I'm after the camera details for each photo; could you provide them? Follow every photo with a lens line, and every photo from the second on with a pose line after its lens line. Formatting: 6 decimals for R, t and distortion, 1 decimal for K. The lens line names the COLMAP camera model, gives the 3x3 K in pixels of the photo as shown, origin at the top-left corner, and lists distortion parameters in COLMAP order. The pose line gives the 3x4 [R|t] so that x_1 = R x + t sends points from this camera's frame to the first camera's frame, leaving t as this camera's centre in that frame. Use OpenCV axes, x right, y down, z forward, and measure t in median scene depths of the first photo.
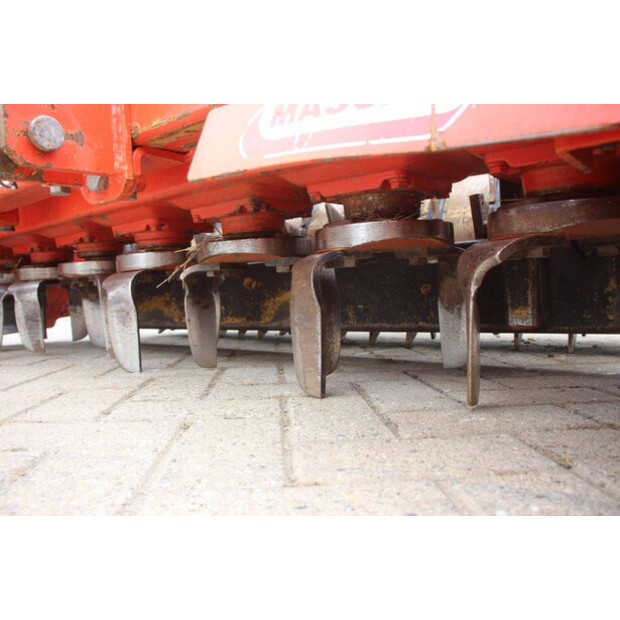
lens RADIAL K [[544.2, 0, 310.0], [0, 544.2, 310.0], [0, 0, 1]] dist [-0.163775, 0.169025]
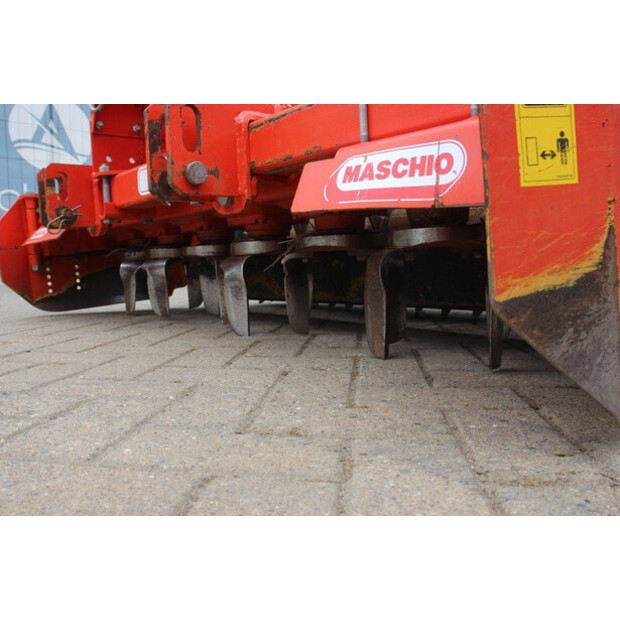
lens RADIAL K [[544.2, 0, 310.0], [0, 544.2, 310.0], [0, 0, 1]] dist [-0.163775, 0.169025]
pose [[0.984783, 0.030522, -0.171087, 0.057454], [-0.020941, 0.998124, 0.057526, -0.028080], [0.172522, -0.053068, 0.983575, -0.305110]]
